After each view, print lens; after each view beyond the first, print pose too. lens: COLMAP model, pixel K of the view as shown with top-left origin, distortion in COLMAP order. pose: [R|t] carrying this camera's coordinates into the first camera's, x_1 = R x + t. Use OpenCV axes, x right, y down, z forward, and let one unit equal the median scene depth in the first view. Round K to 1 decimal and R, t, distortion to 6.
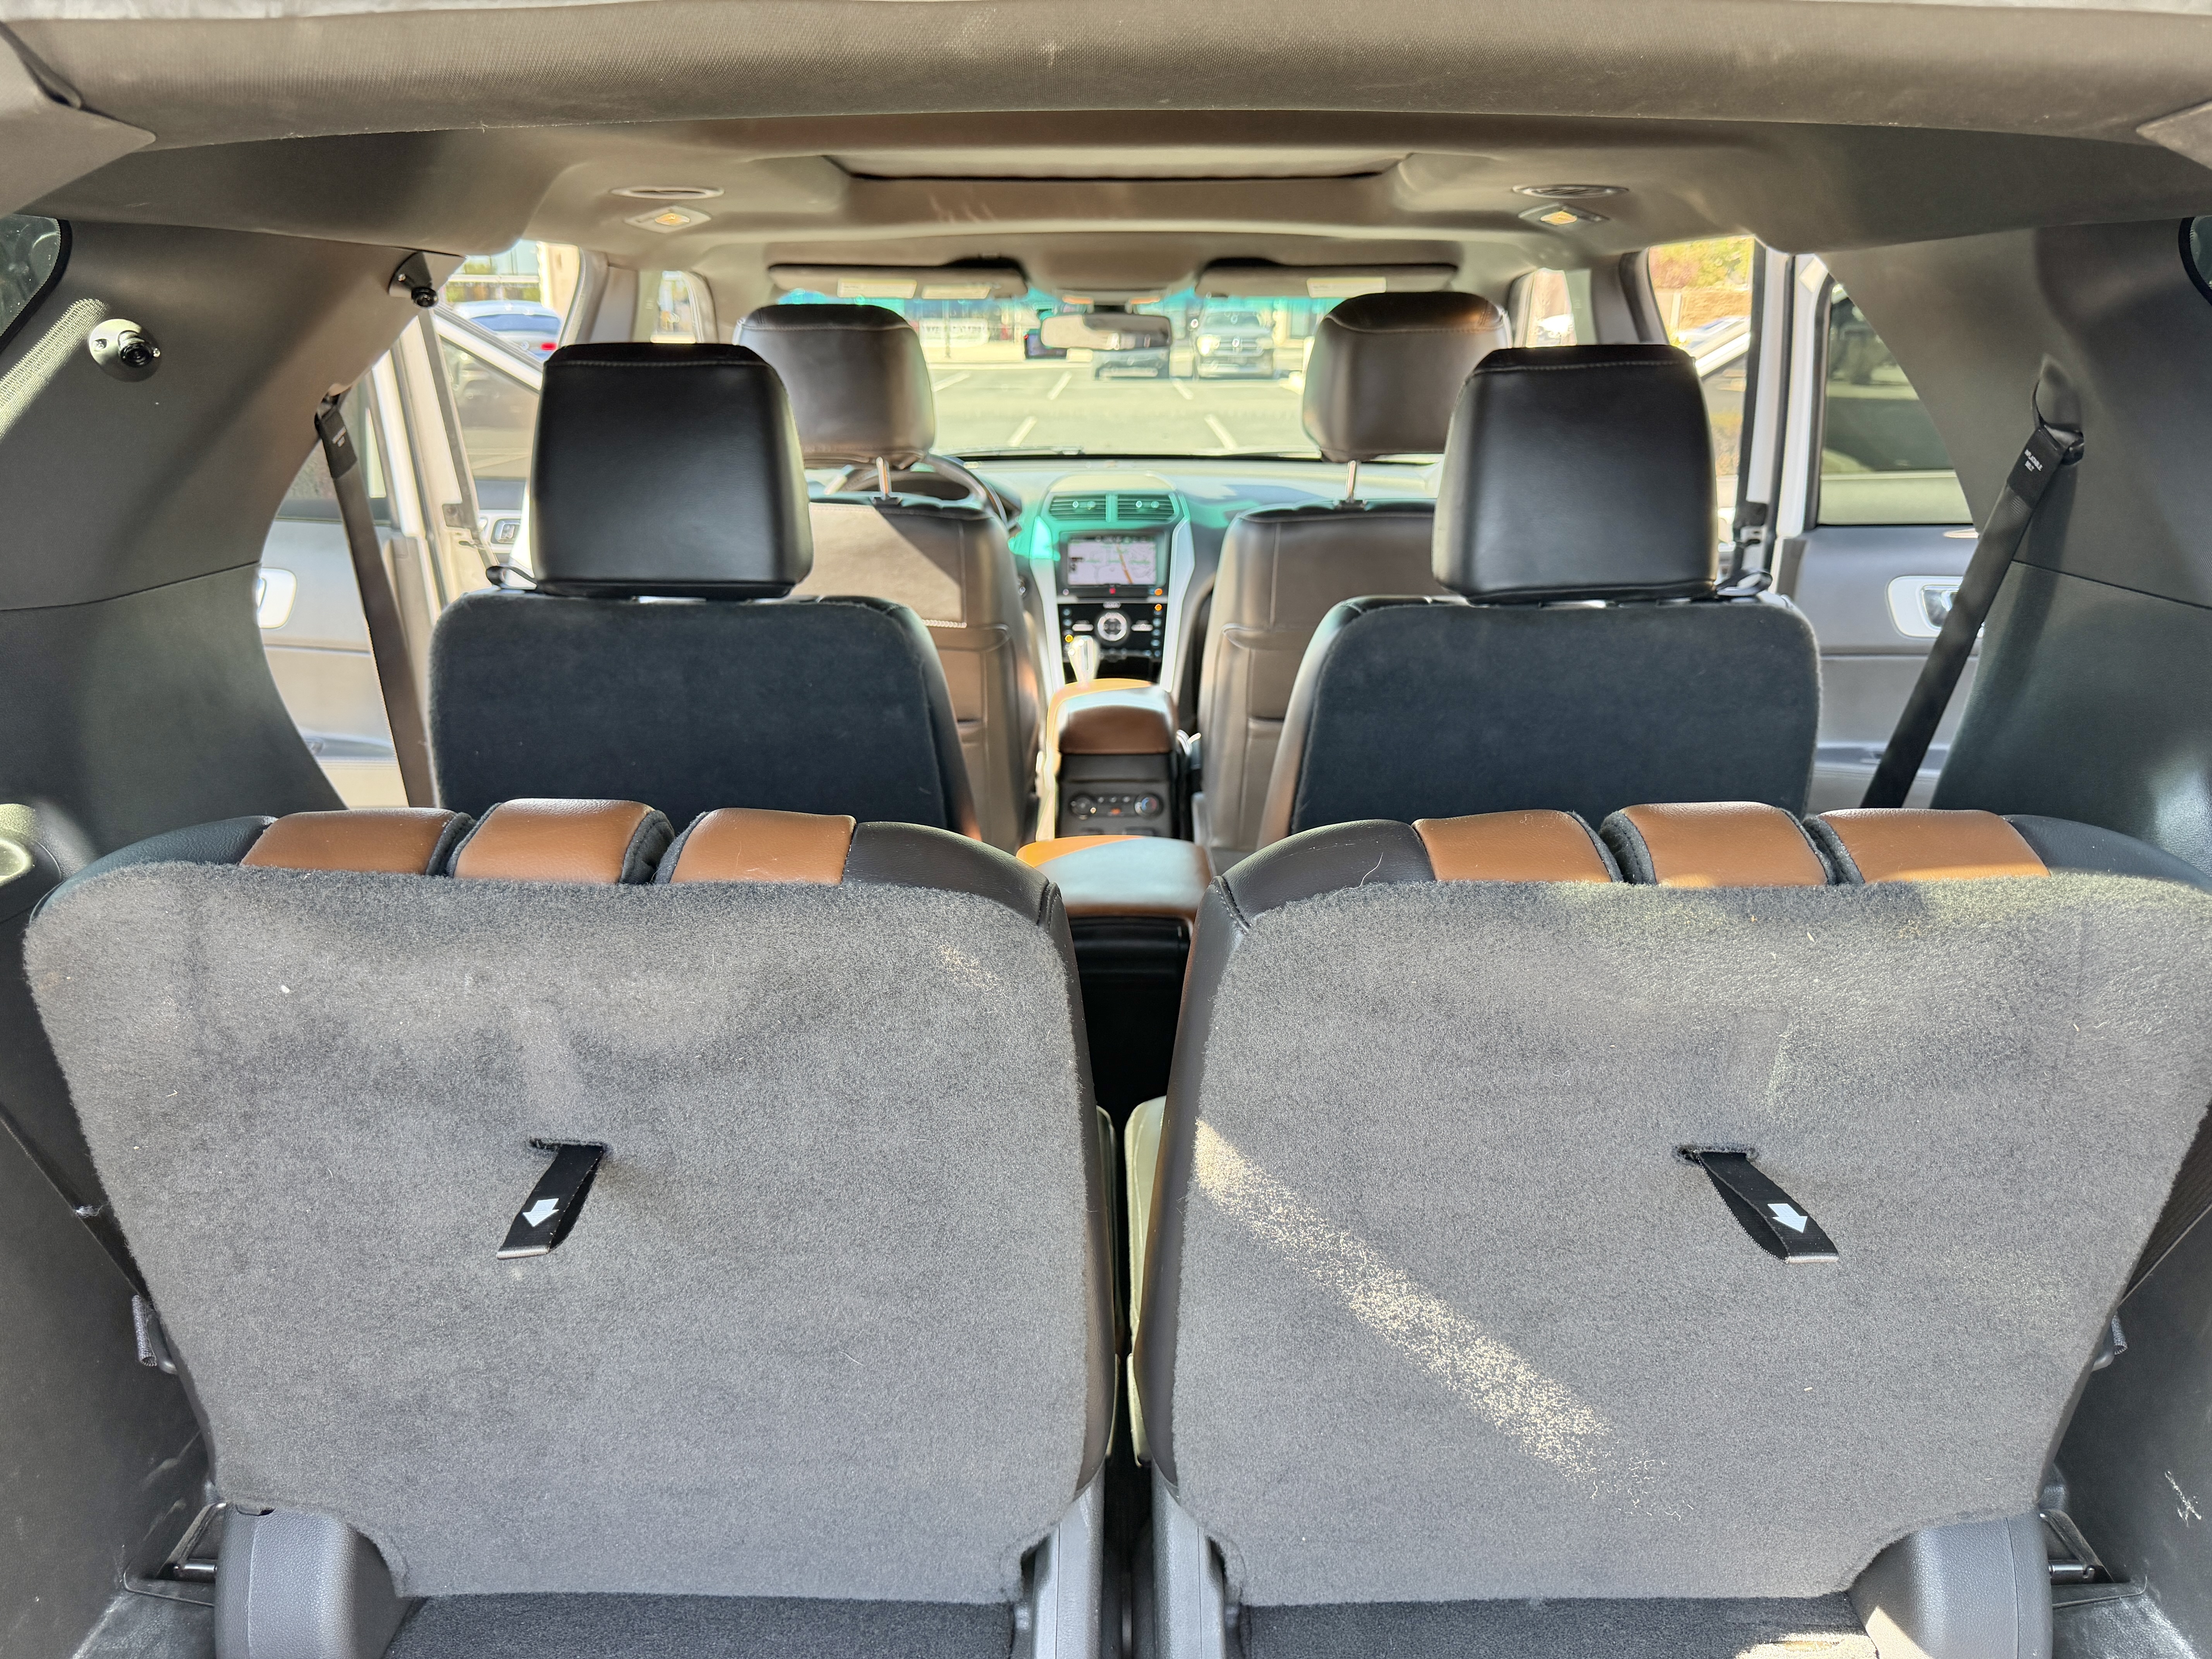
lens RADIAL K [[1609.1, 0, 1098.9], [0, 1609.1, 835.5], [0, 0, 1]] dist [0.048253, -0.064158]
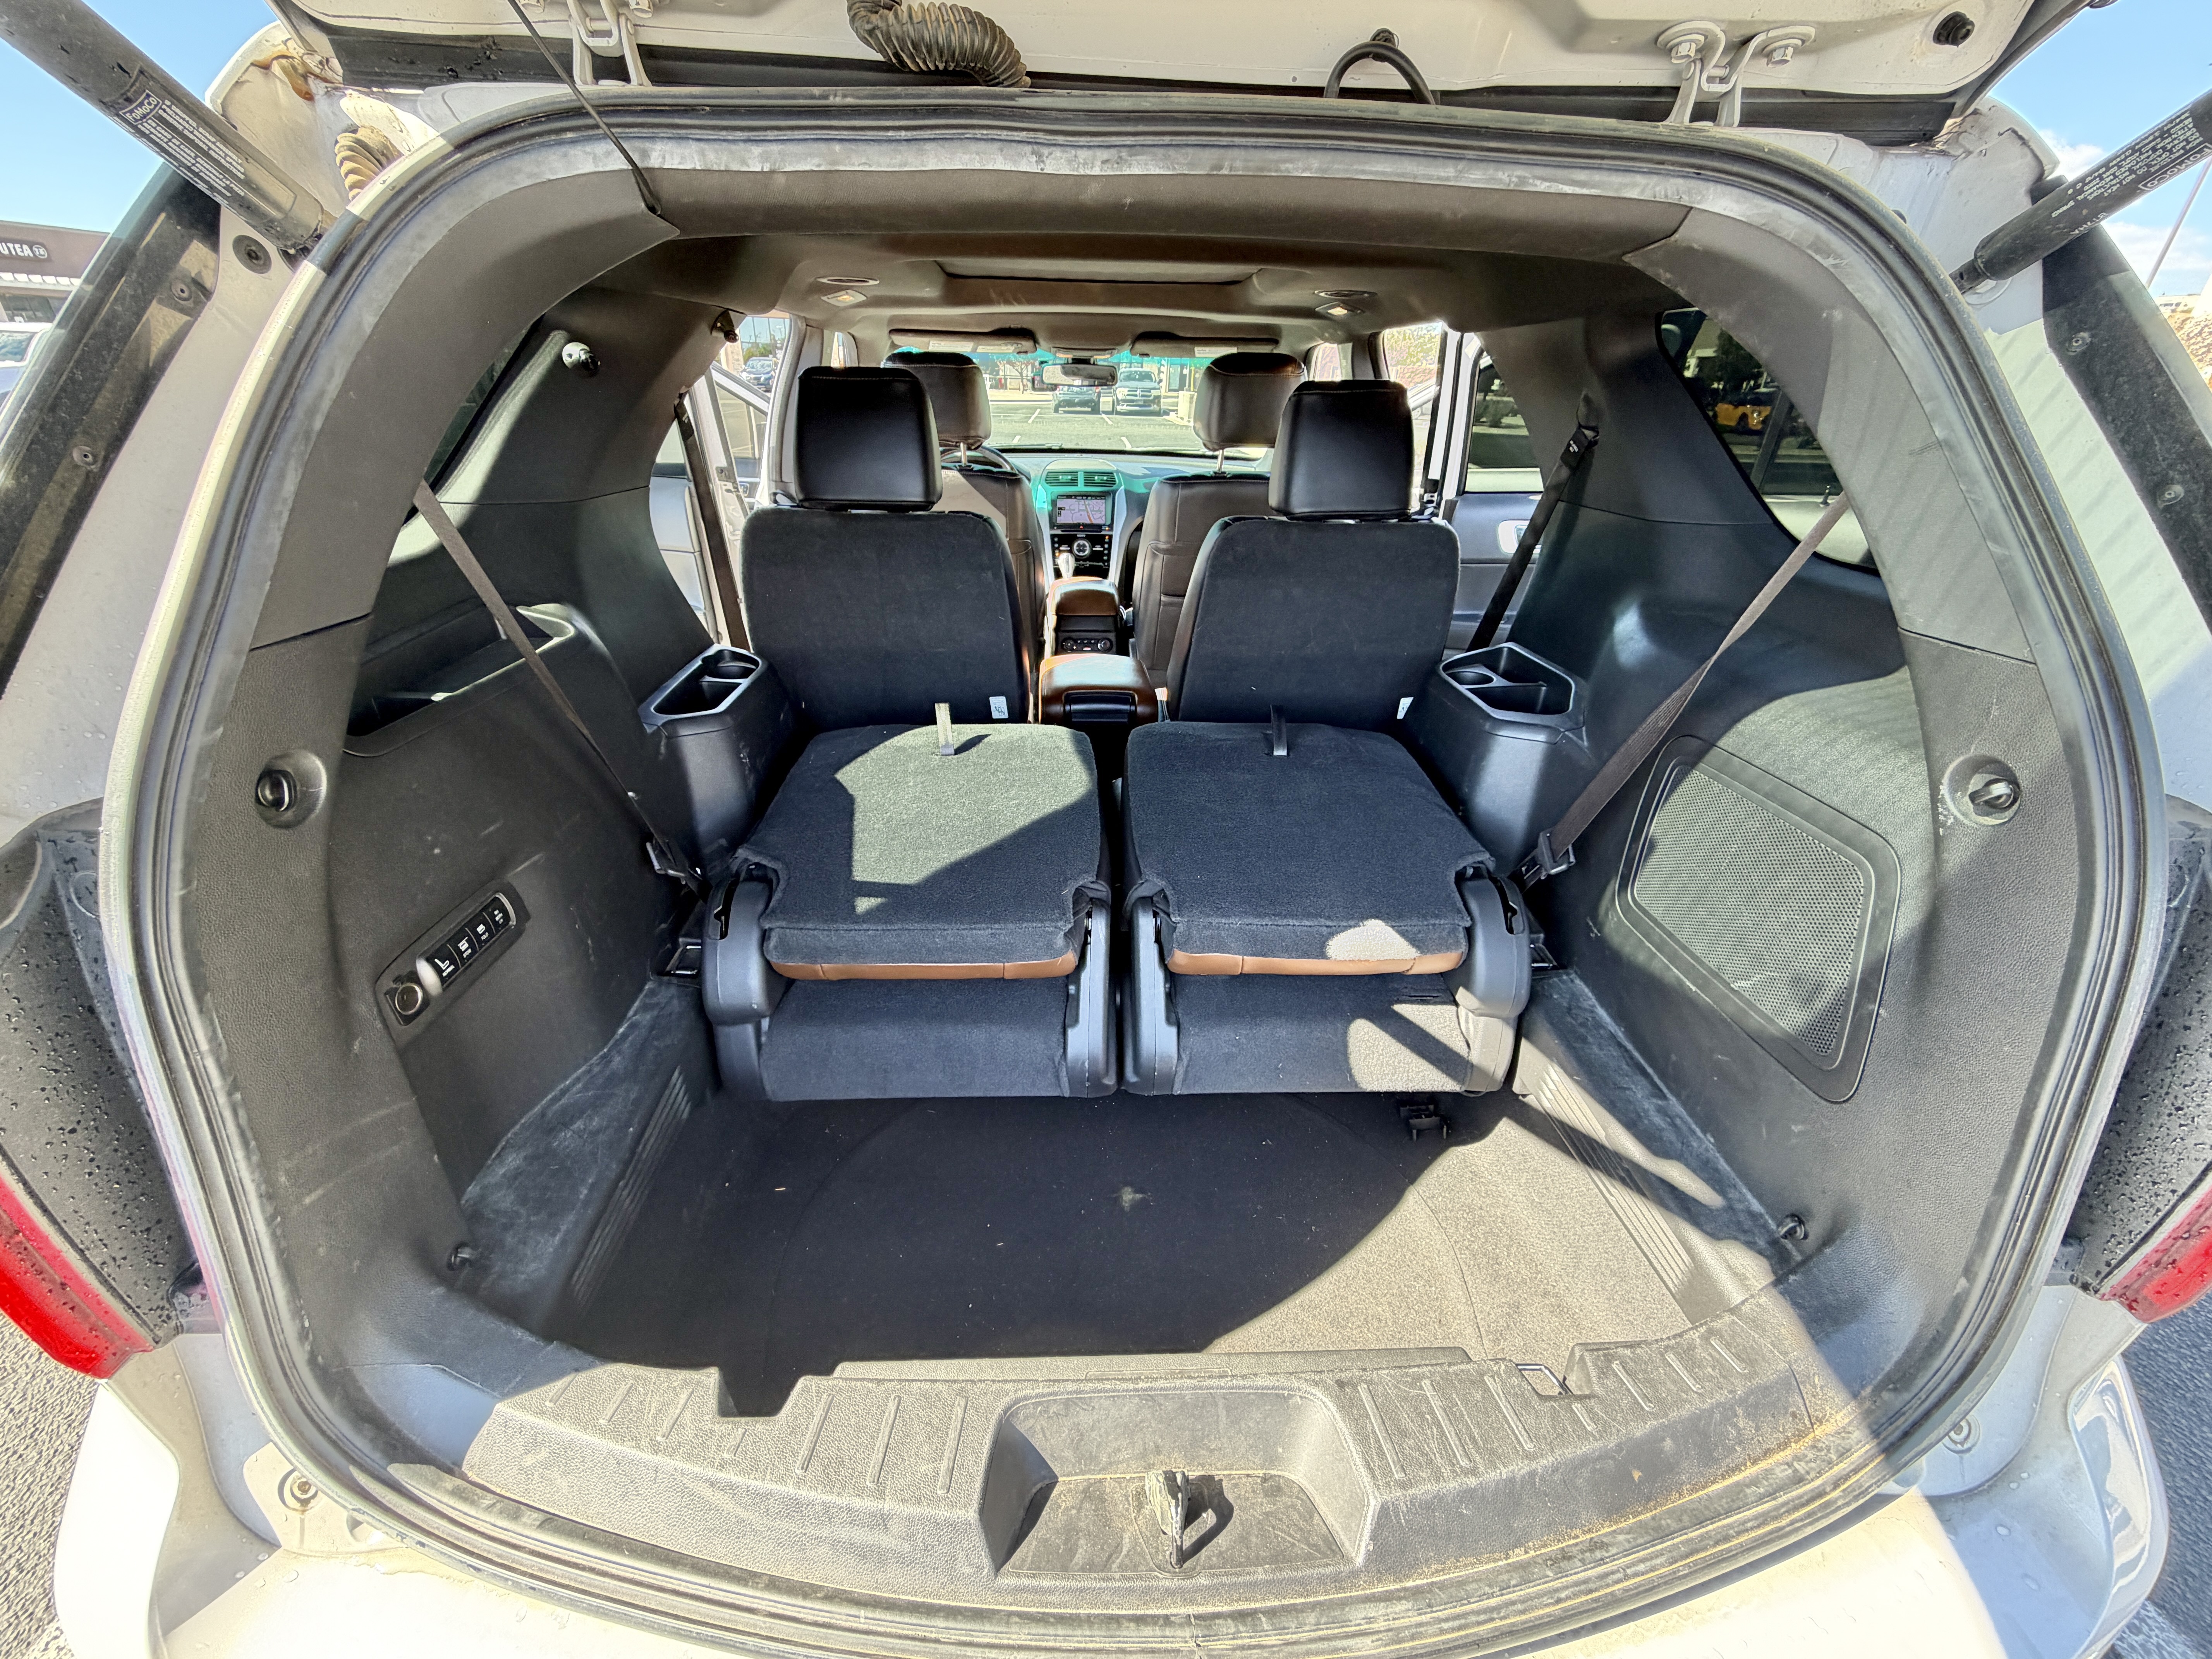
lens RADIAL K [[895.3, 0, 1099.2], [0, 895.3, 832.0], [0, 0, 1]] dist [-0.003142, 0.001011]
pose [[0.998828, -0.001551, 0.048384, -0.047058], [-0.006268, 0.986928, 0.161041, 0.052122], [-0.048002, -0.161155, 0.985761, -0.102715]]
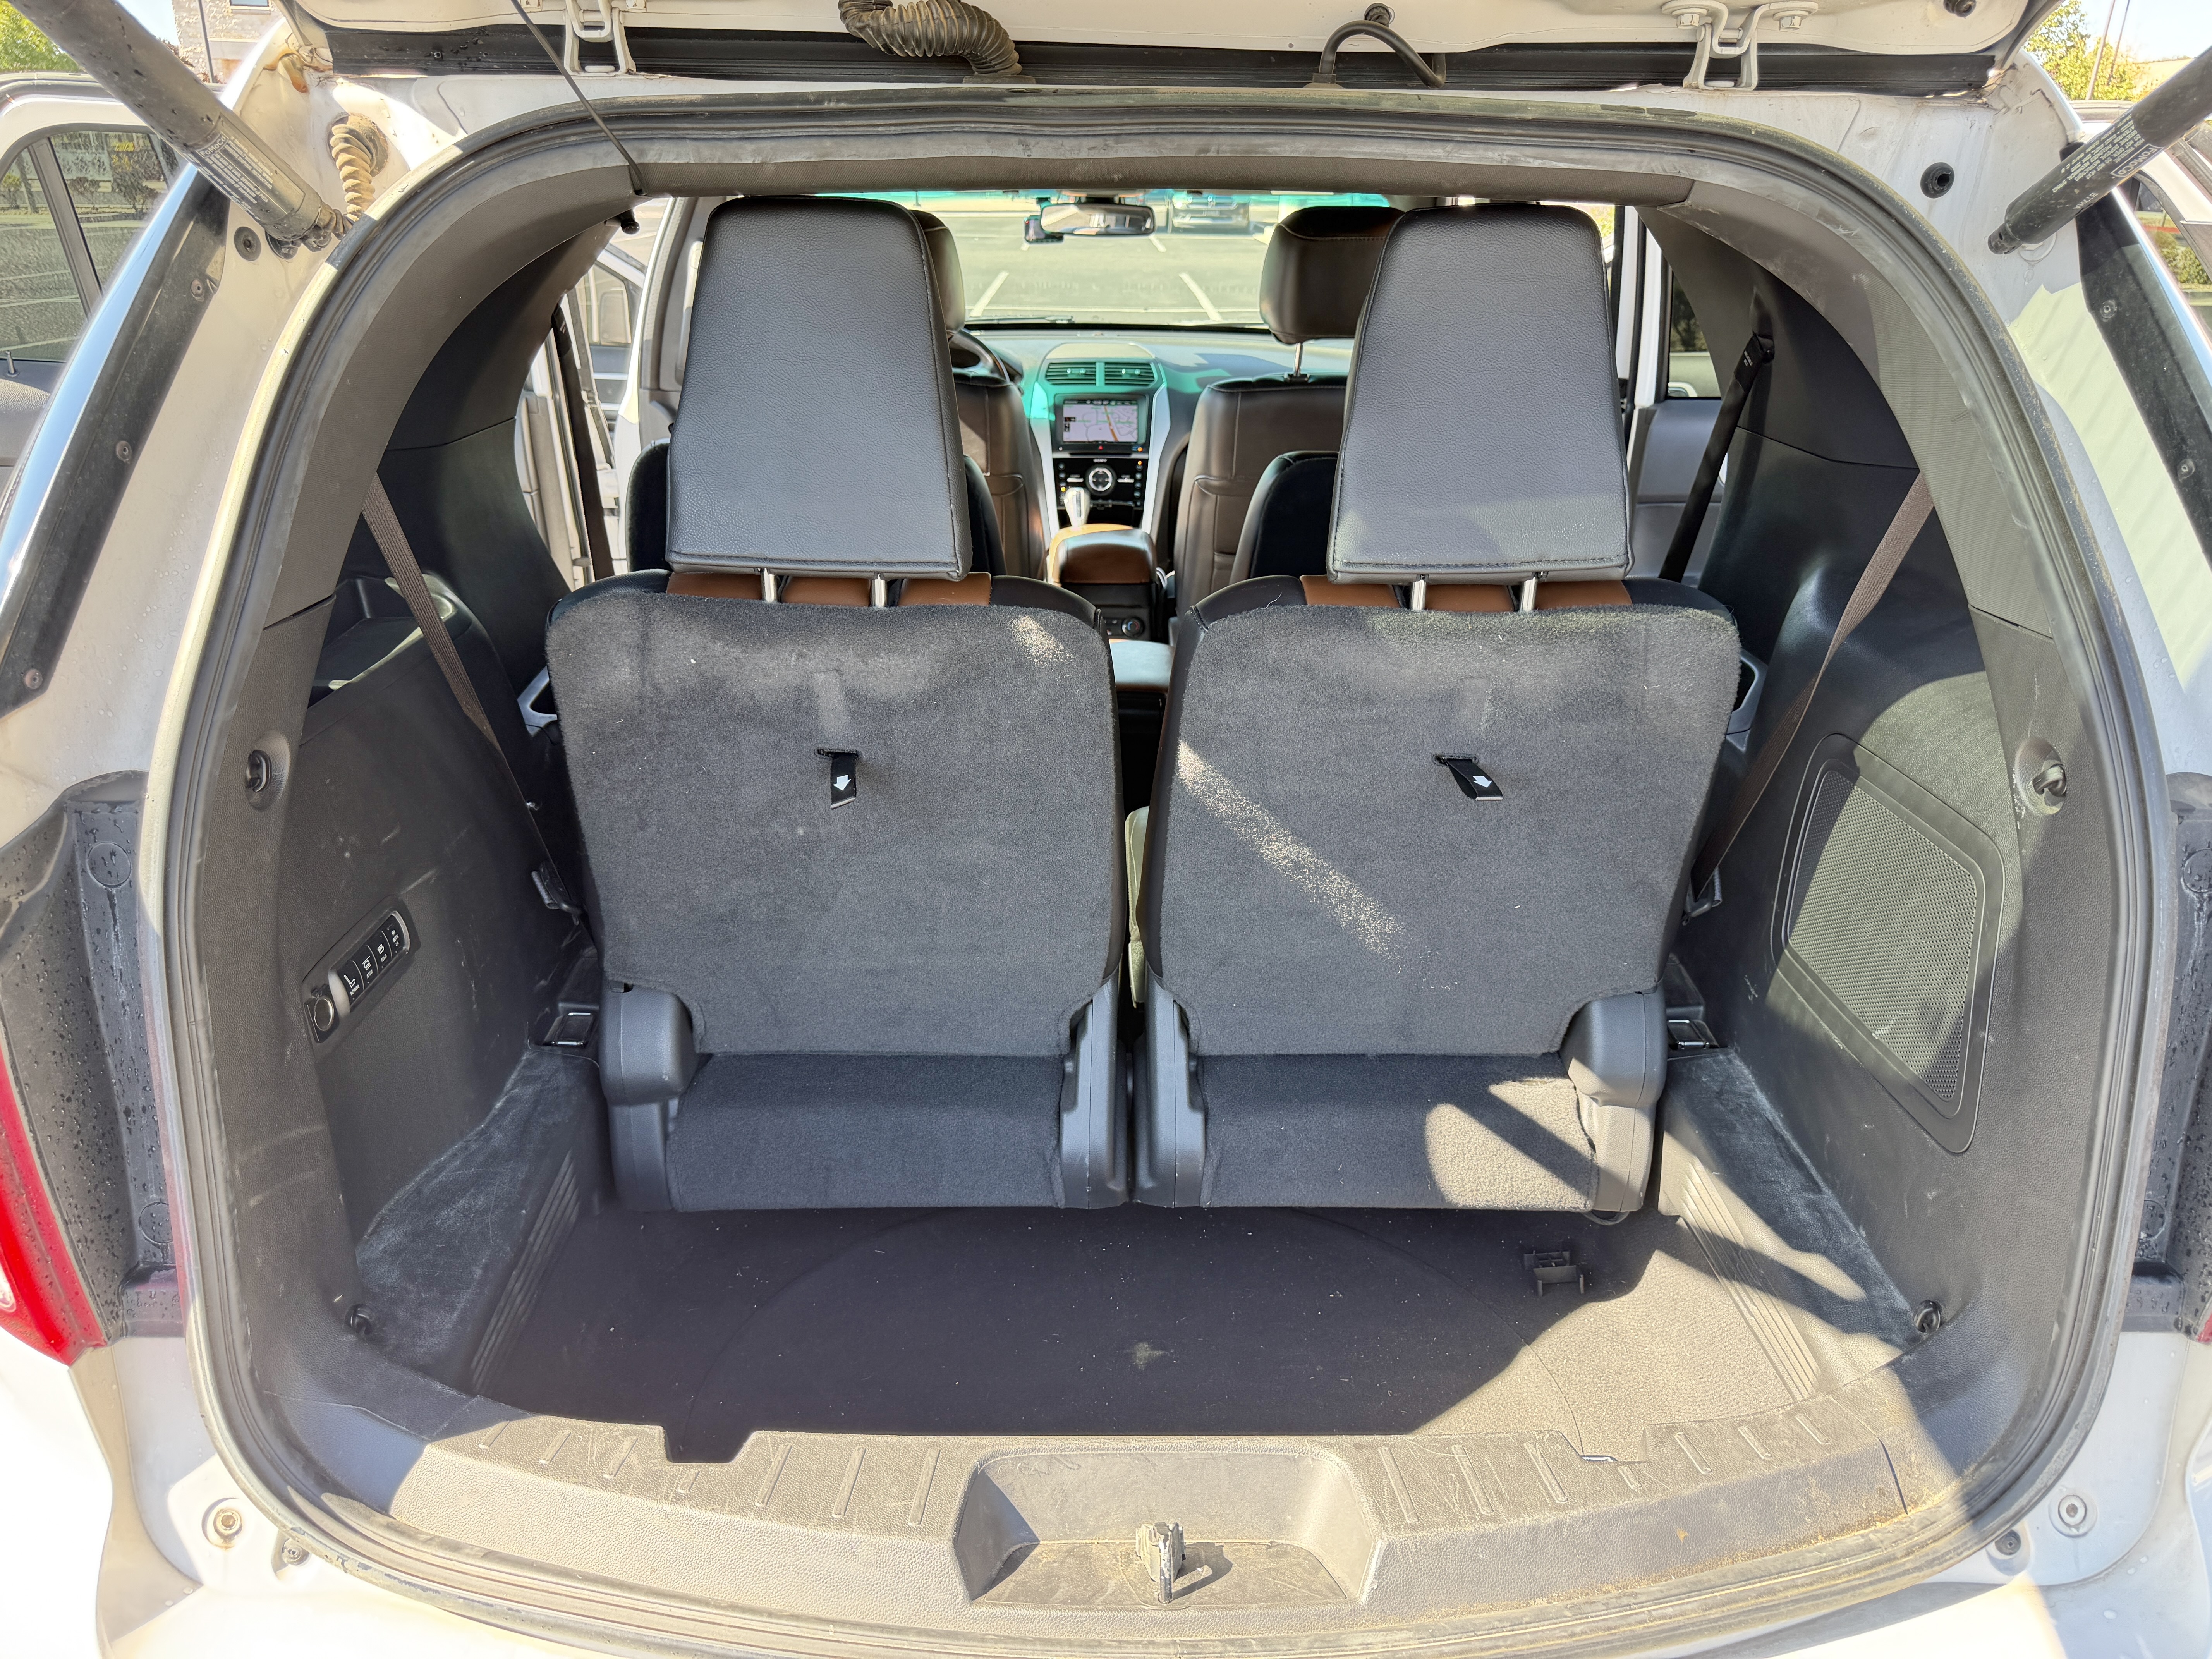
lens RADIAL K [[1609.1, 0, 1099.0], [0, 1609.1, 840.7], [0, 0, 1]] dist [0.048253, -0.064158]
pose [[0.999801, 0.003123, 0.019698, -0.033718], [-0.004844, 0.996112, 0.087959, 0.067431], [-0.019346, -0.088037, 0.995929, -0.440477]]
